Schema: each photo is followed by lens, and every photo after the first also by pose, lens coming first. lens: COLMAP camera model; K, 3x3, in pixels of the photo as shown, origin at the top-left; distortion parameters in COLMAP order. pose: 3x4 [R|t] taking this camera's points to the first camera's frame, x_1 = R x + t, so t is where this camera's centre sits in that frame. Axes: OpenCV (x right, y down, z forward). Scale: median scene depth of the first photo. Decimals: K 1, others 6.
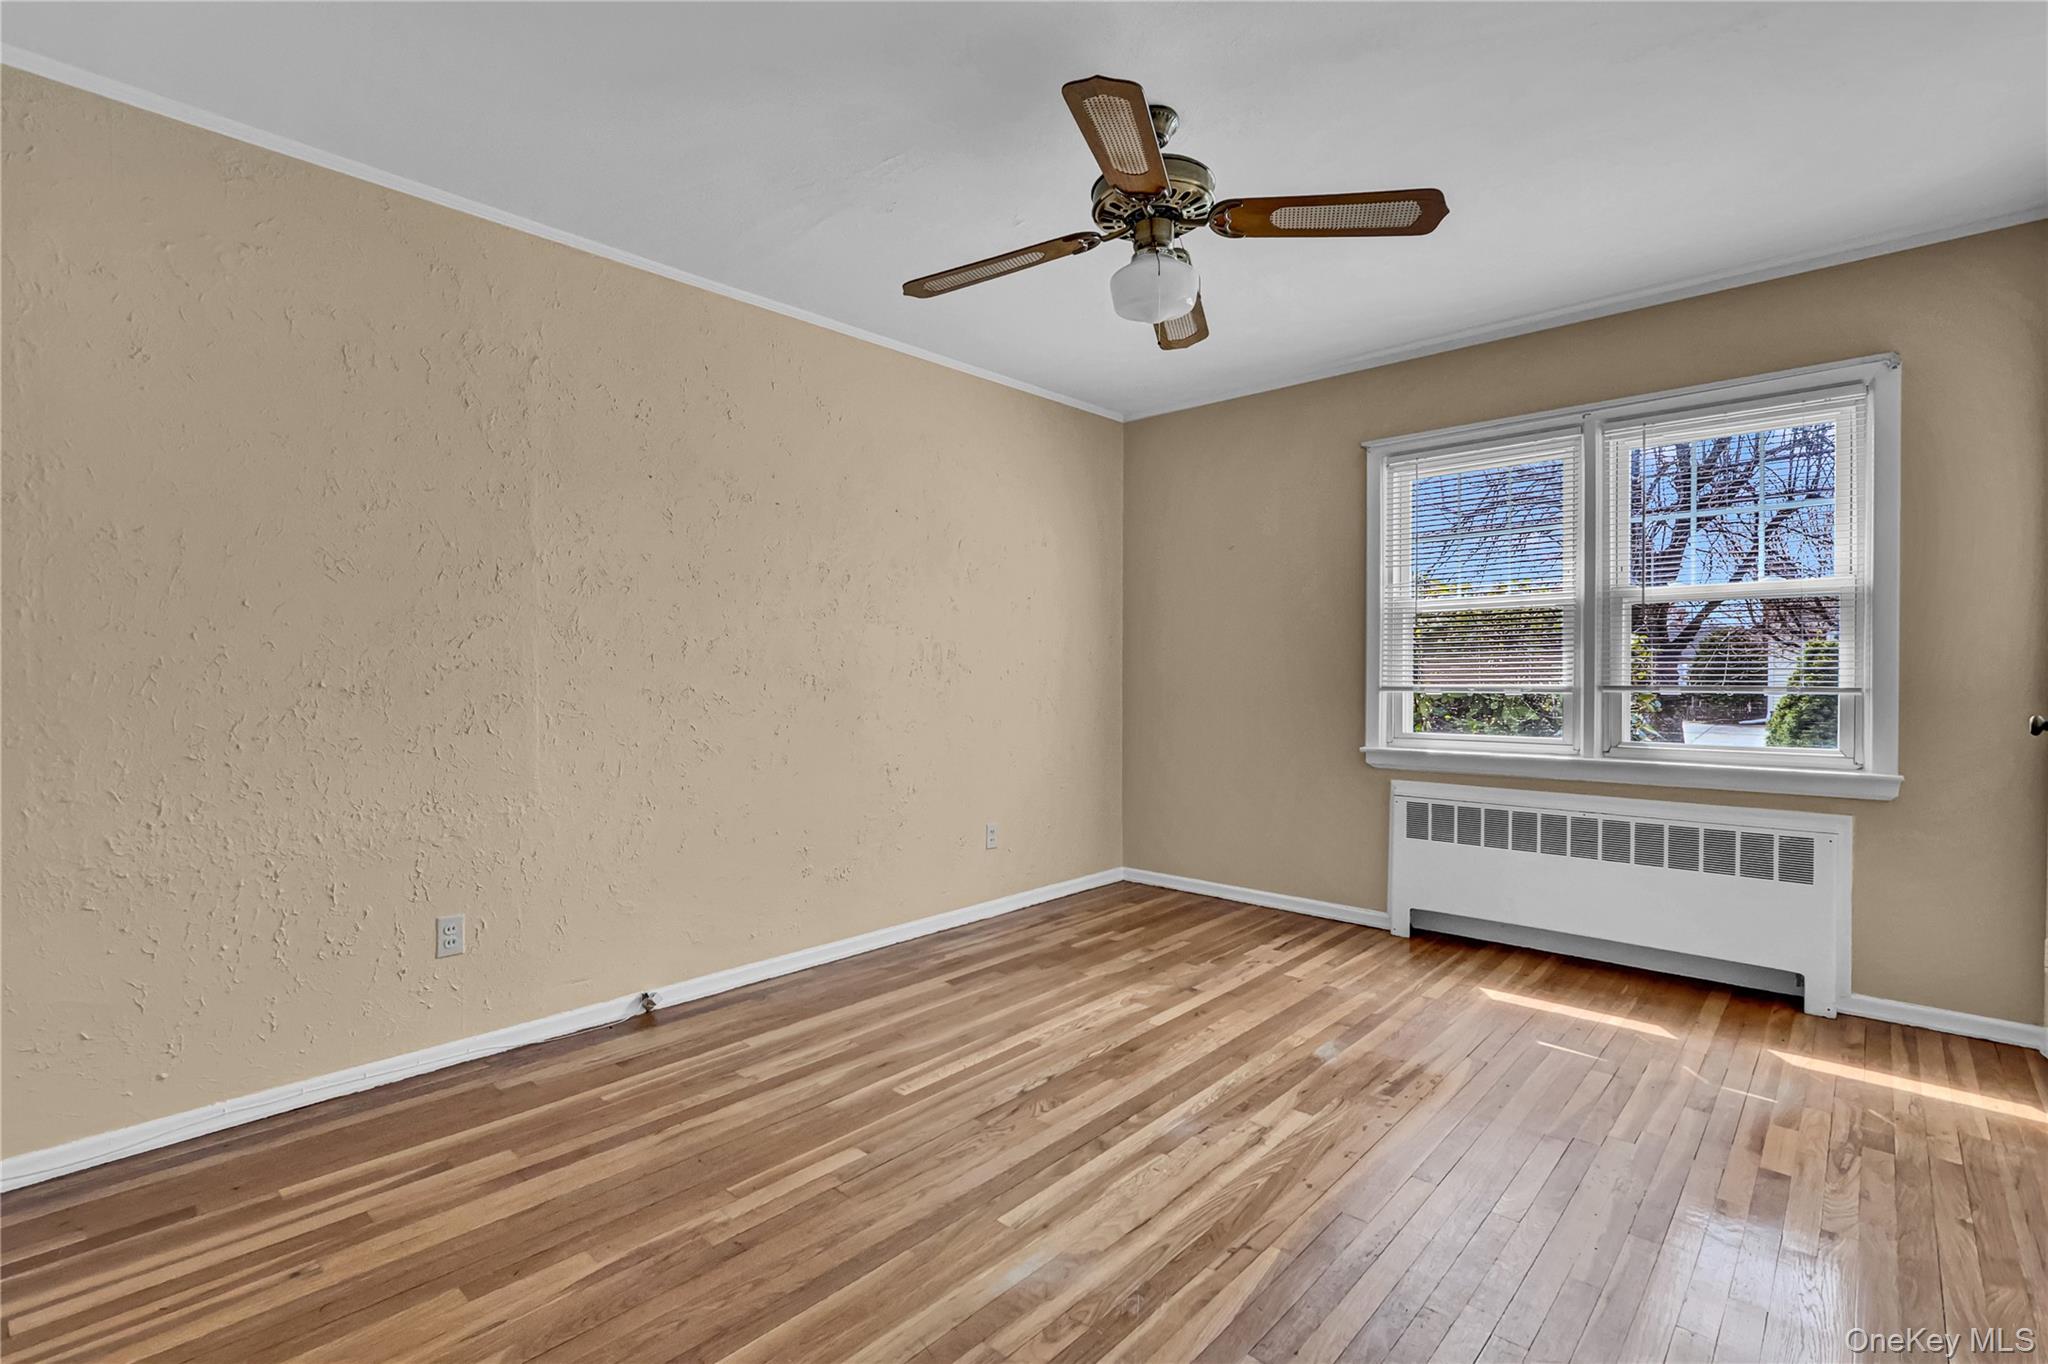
lens RADIAL K [[952.7, 0, 1024.0], [0, 952.7, 682.0], [0, 0, 1]] dist [-0.000115, 0.000057]
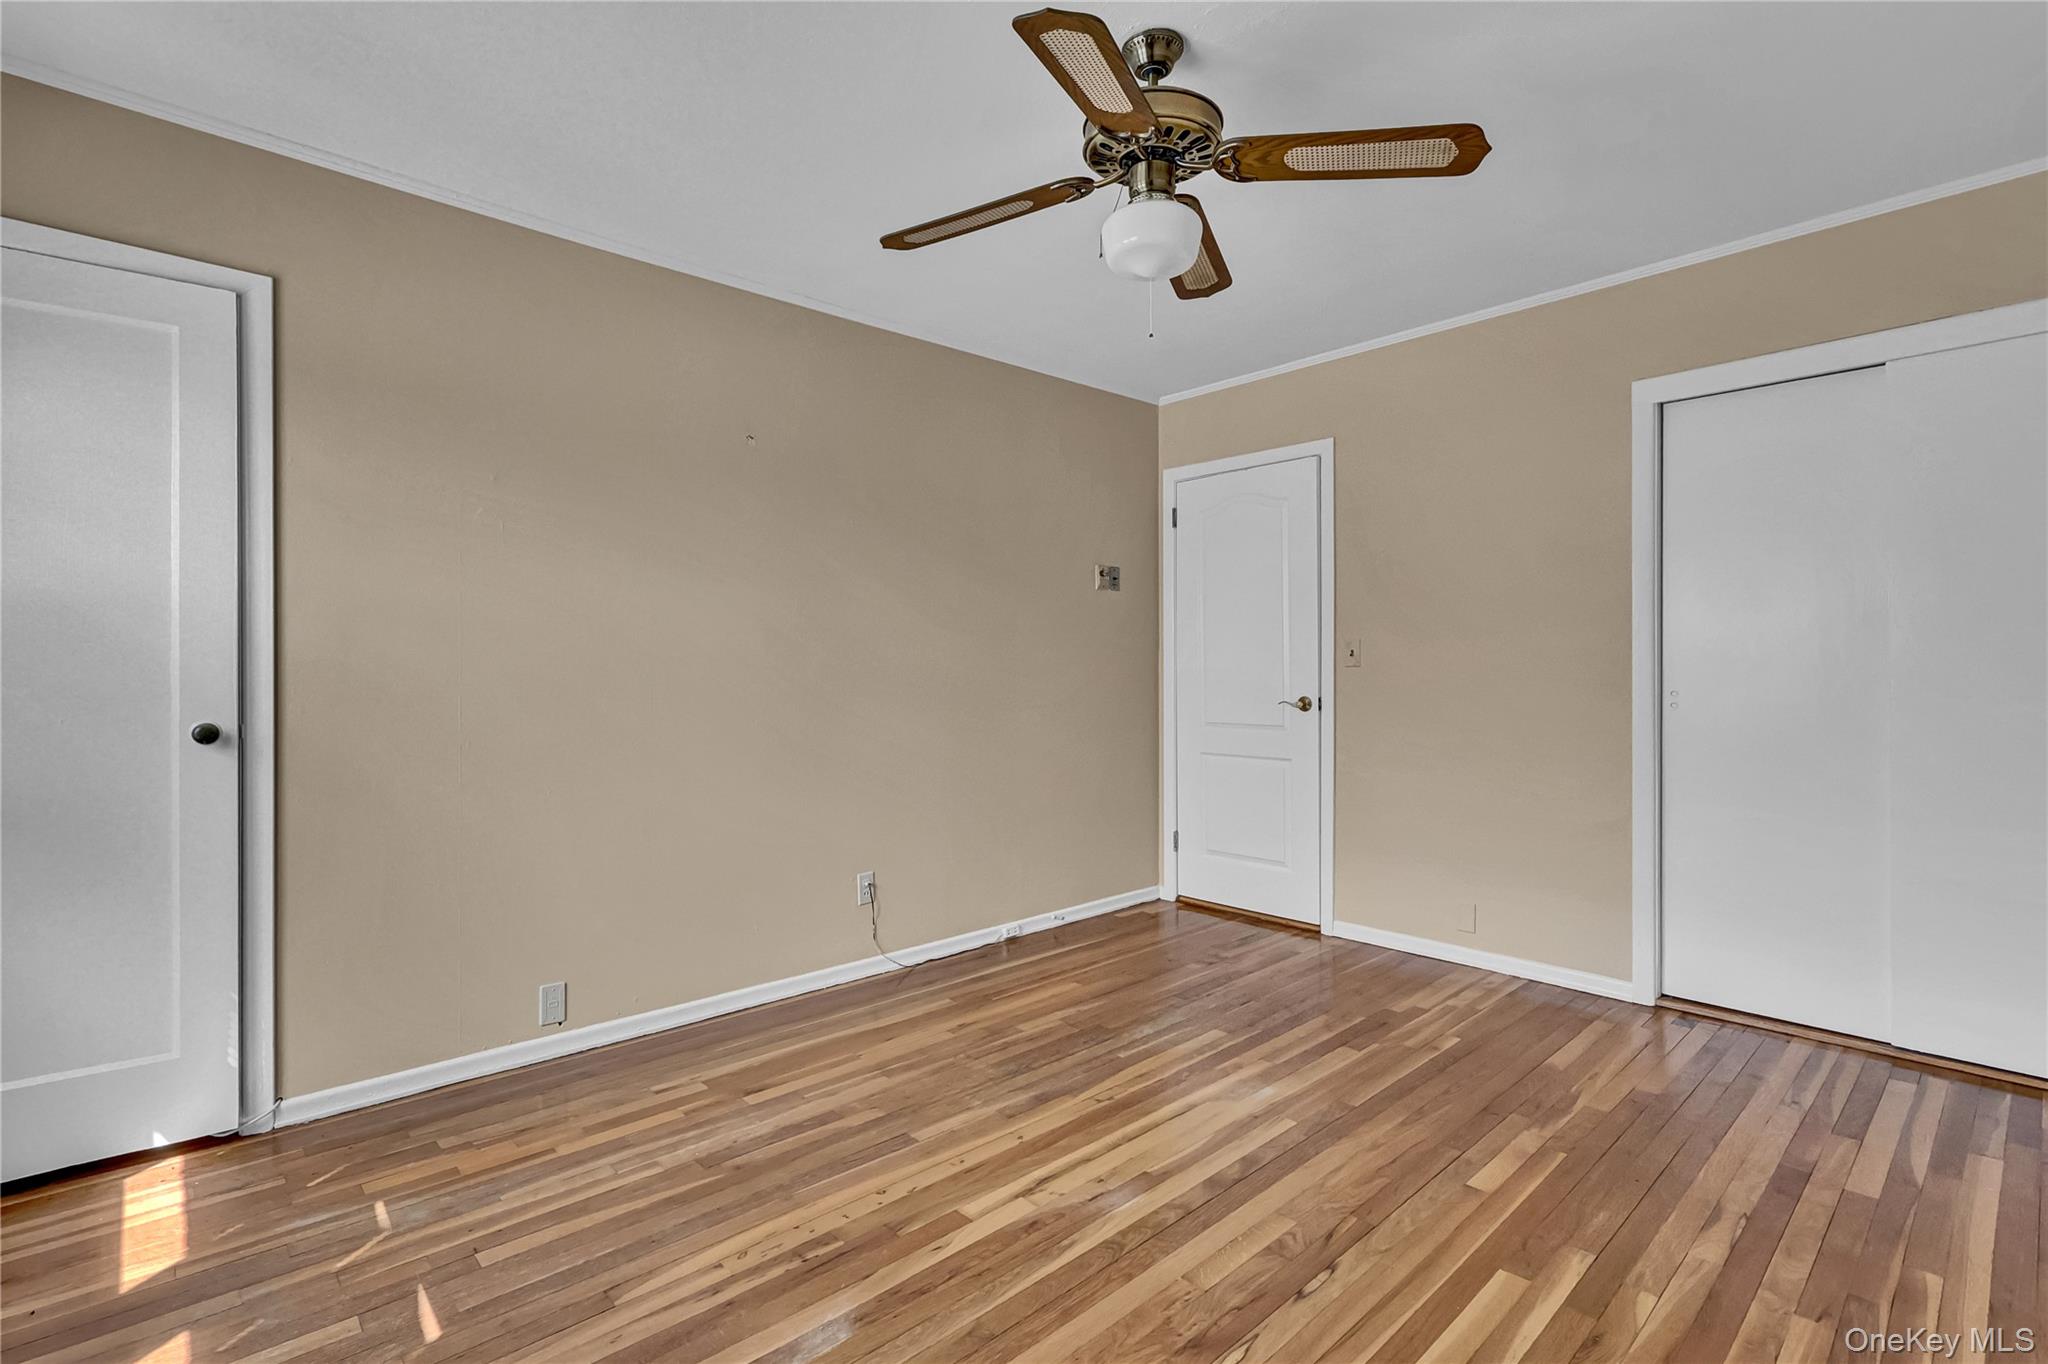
lens RADIAL K [[952.7, 0, 1024.0], [0, 952.7, 682.0], [0, 0, 1]] dist [-0.000115, 0.000057]
pose [[-0.996349, 0.002328, 0.085336, 0.178582], [0.004602, 0.999639, 0.026455, -0.025061], [-0.085244, 0.026751, -0.996001, 1.866017]]
